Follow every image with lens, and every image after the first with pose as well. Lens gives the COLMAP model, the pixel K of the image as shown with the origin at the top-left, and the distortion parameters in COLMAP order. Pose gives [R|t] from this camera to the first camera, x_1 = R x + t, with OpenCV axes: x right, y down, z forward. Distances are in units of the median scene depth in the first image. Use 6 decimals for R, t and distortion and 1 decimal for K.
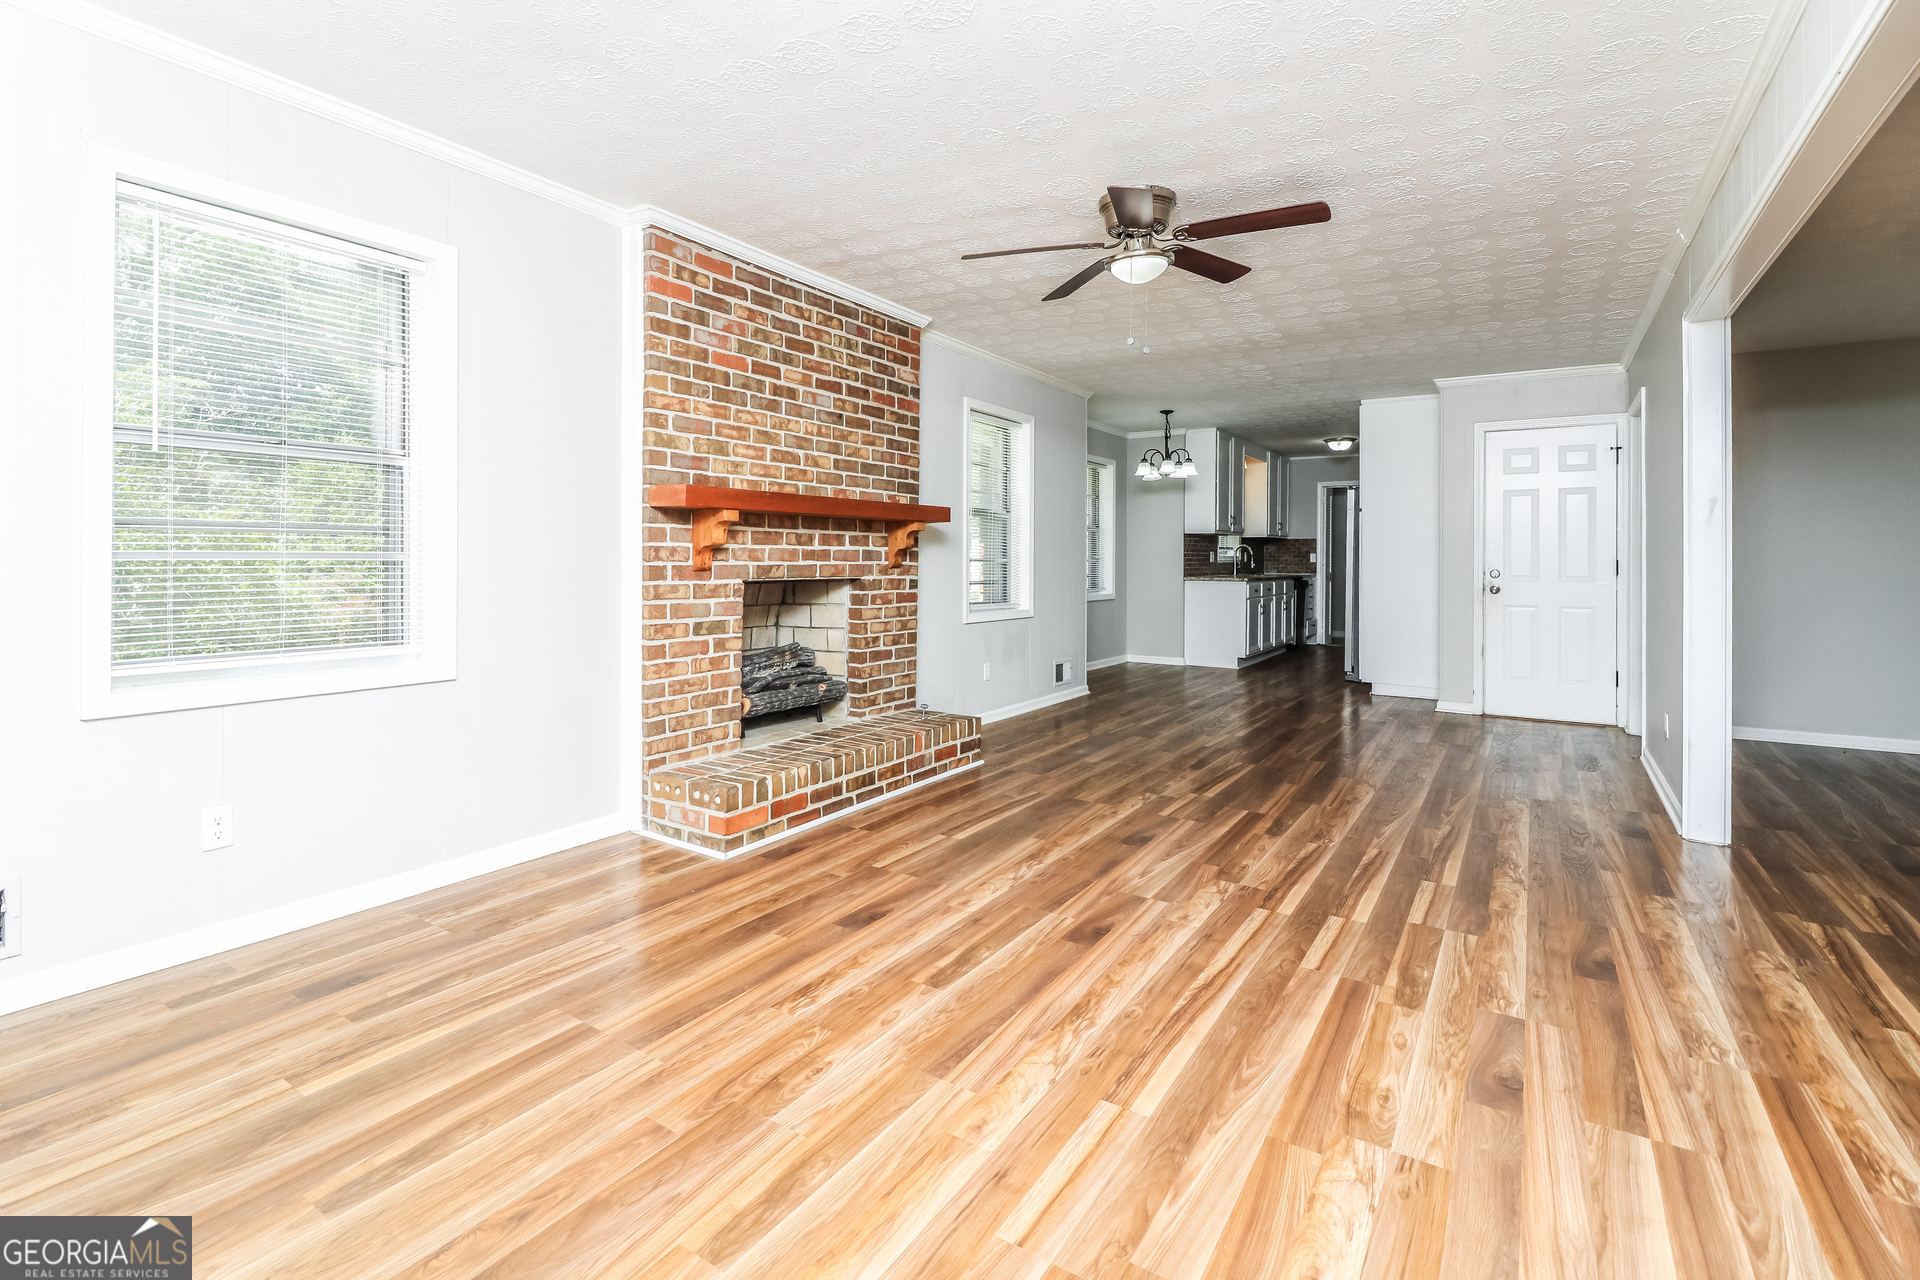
lens RADIAL K [[882.8, 0, 955.6], [0, 882.8, 556.6], [0, 0, 1]] dist [0.014268, -0.000269]
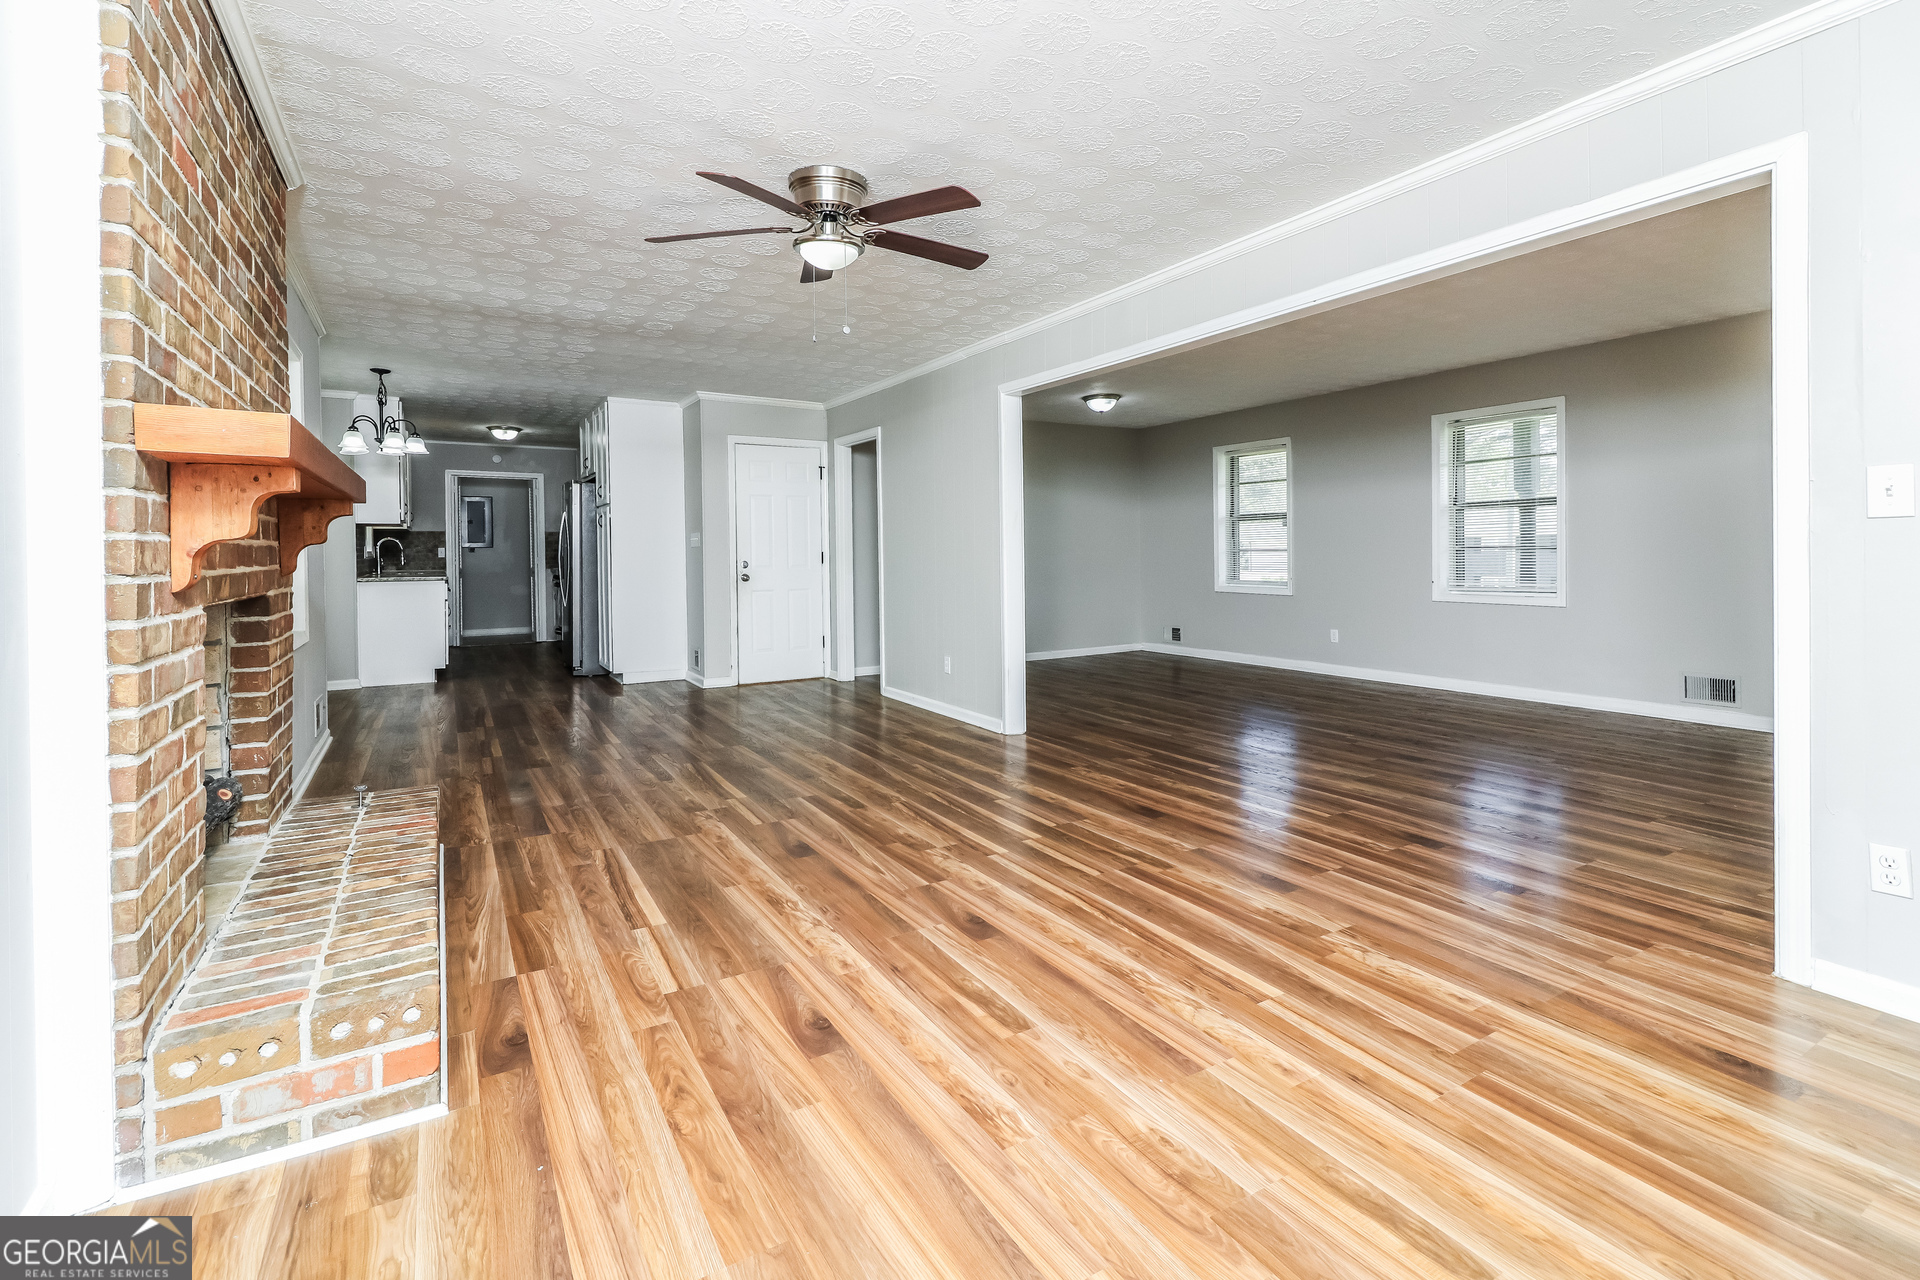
lens RADIAL K [[863.8, 0, 951.1], [0, 863.8, 554.1], [0, 0, 1]] dist [0.029876, -0.011766]
pose [[0.443112, -0.011841, 0.896388, -0.725018], [0.007553, 0.999927, 0.009476, -0.007154], [-0.896434, 0.002571, 0.443169, 0.574738]]
